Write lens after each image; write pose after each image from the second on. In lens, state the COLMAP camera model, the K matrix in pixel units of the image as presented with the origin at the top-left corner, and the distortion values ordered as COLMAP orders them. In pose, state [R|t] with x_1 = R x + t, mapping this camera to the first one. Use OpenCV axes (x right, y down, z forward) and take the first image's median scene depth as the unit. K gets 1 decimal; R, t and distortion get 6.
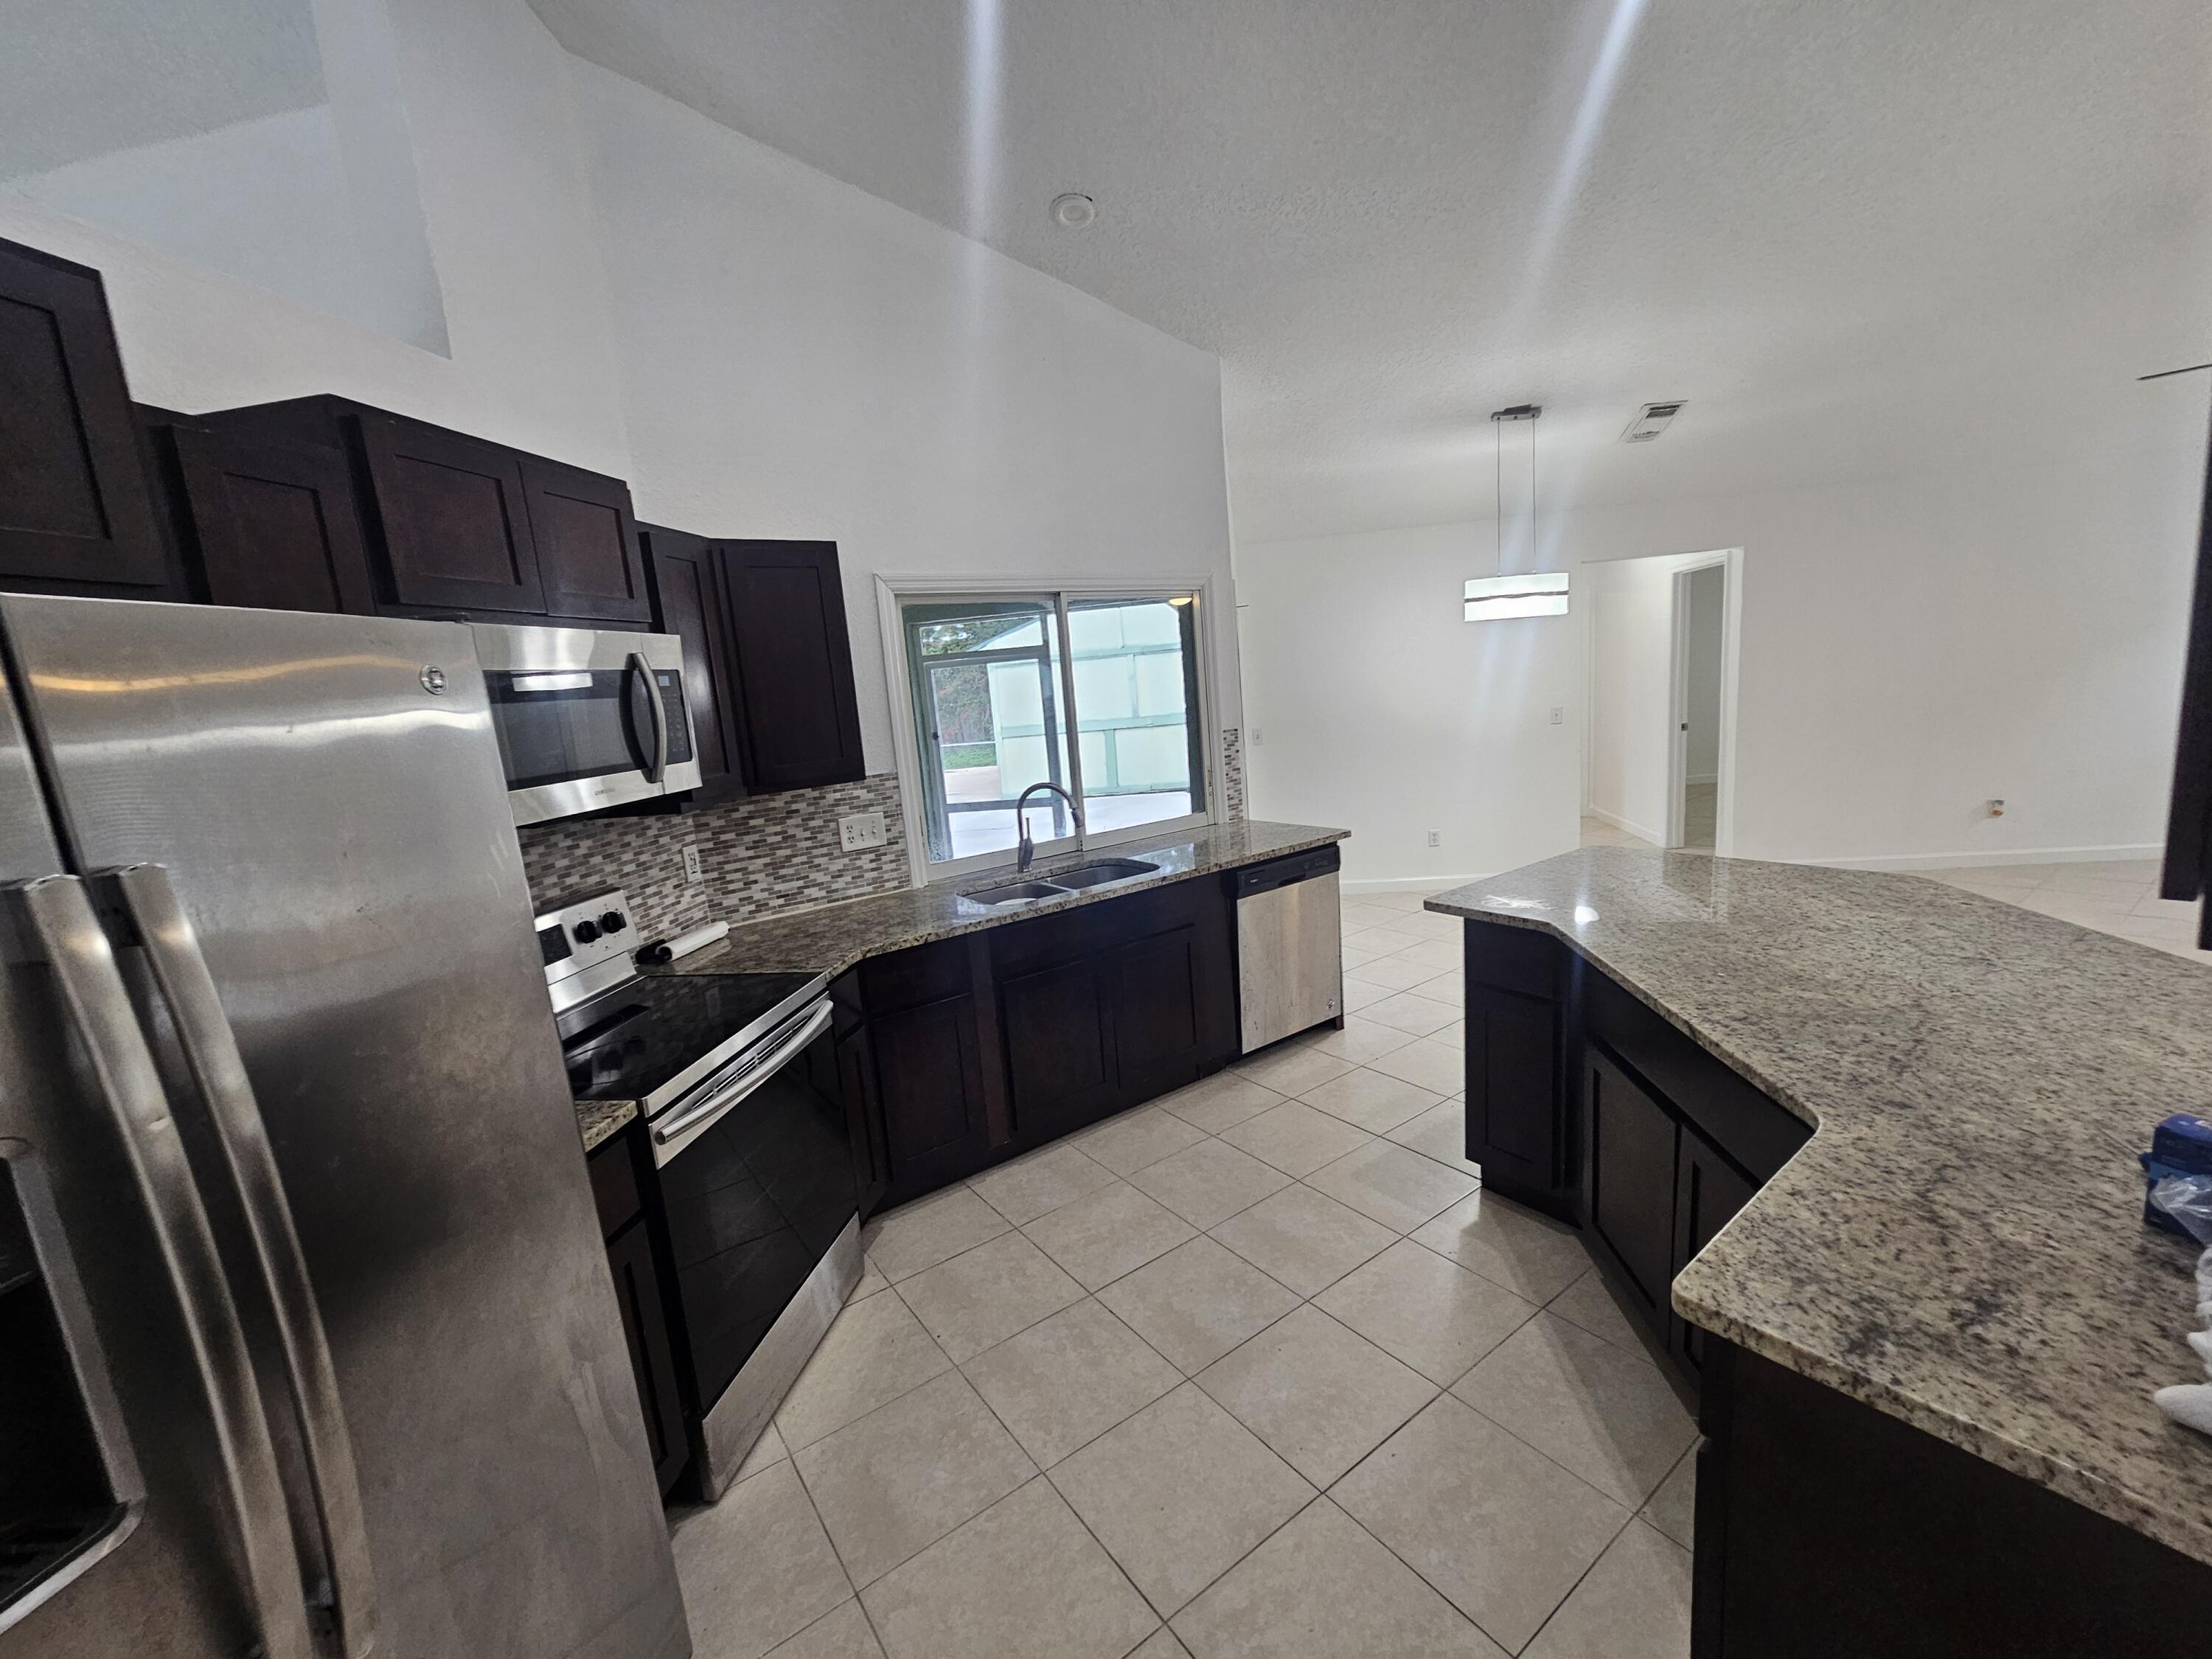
lens RADIAL K [[907.2, 0, 1105.5], [0, 907.2, 844.1], [0, 0, 1]] dist [-0.003035, 0.000673]
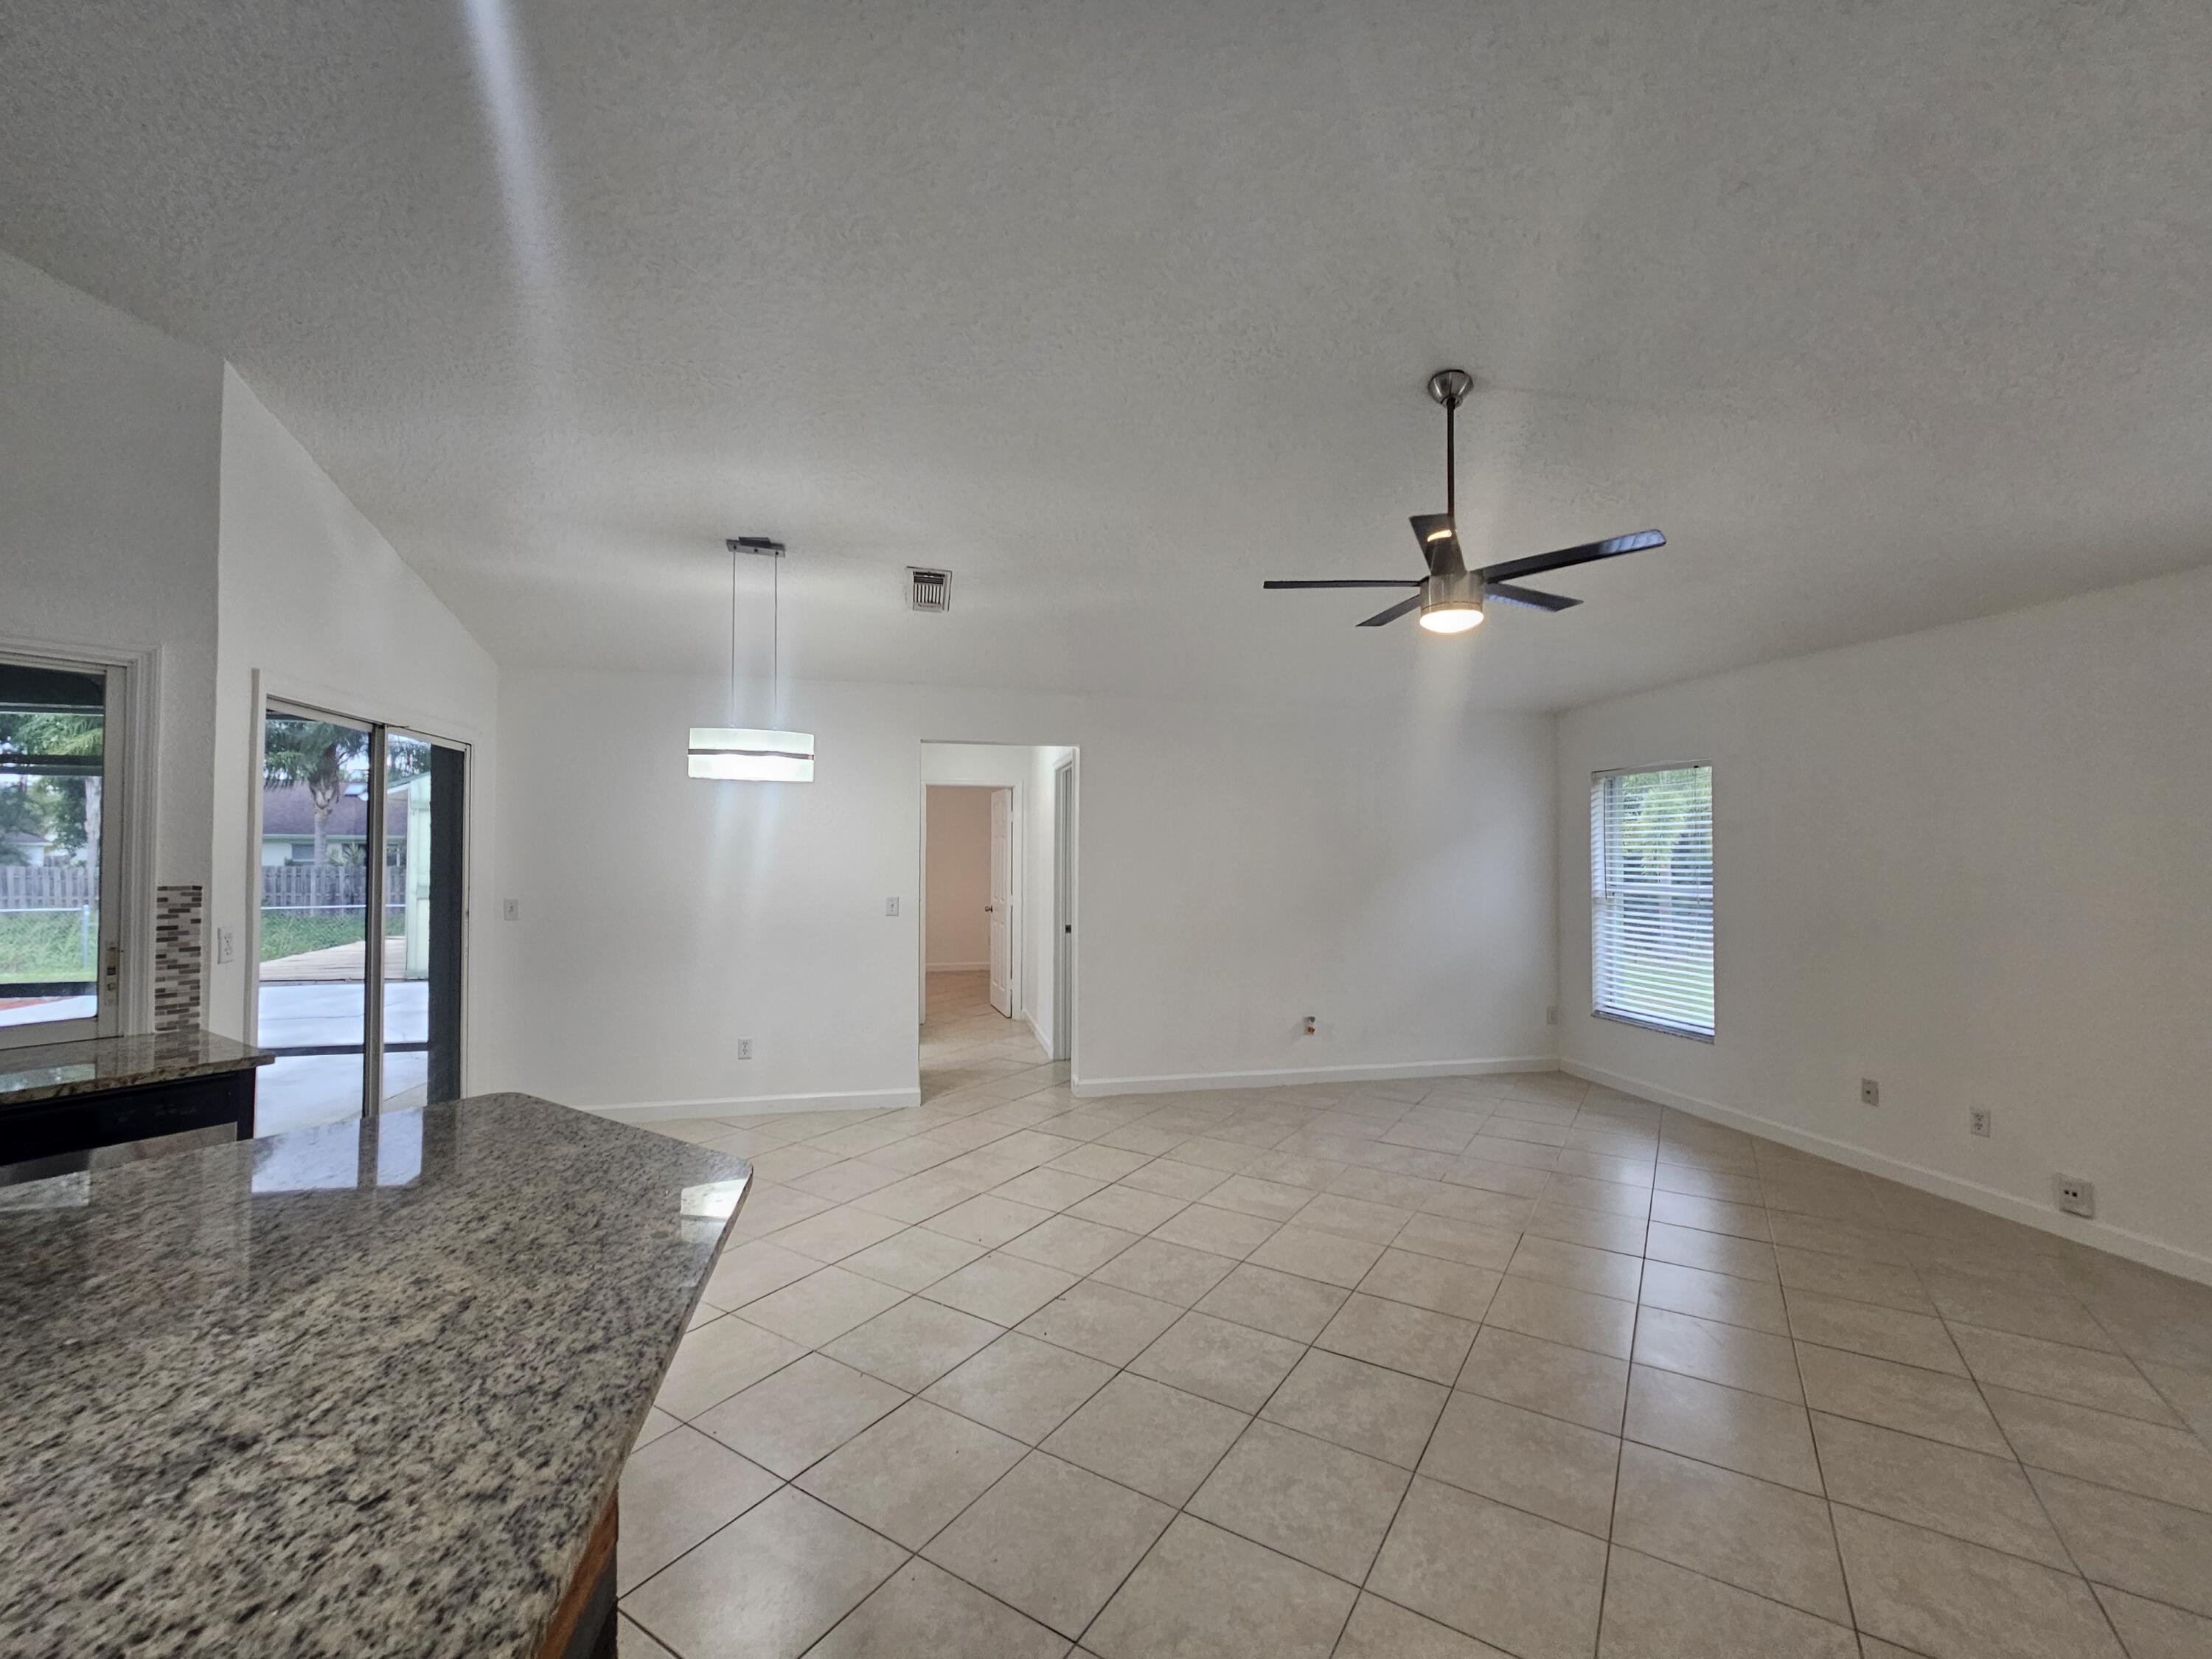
lens RADIAL K [[908.3, 0, 1113.8], [0, 908.3, 837.9], [0, 0, 1]] dist [-0.004844, 0.003512]
pose [[0.924460, 0.093818, 0.369556, 0.712221], [-0.013883, 0.976894, -0.213272, -0.045186], [-0.381026, 0.192031, 0.904402, 0.228859]]
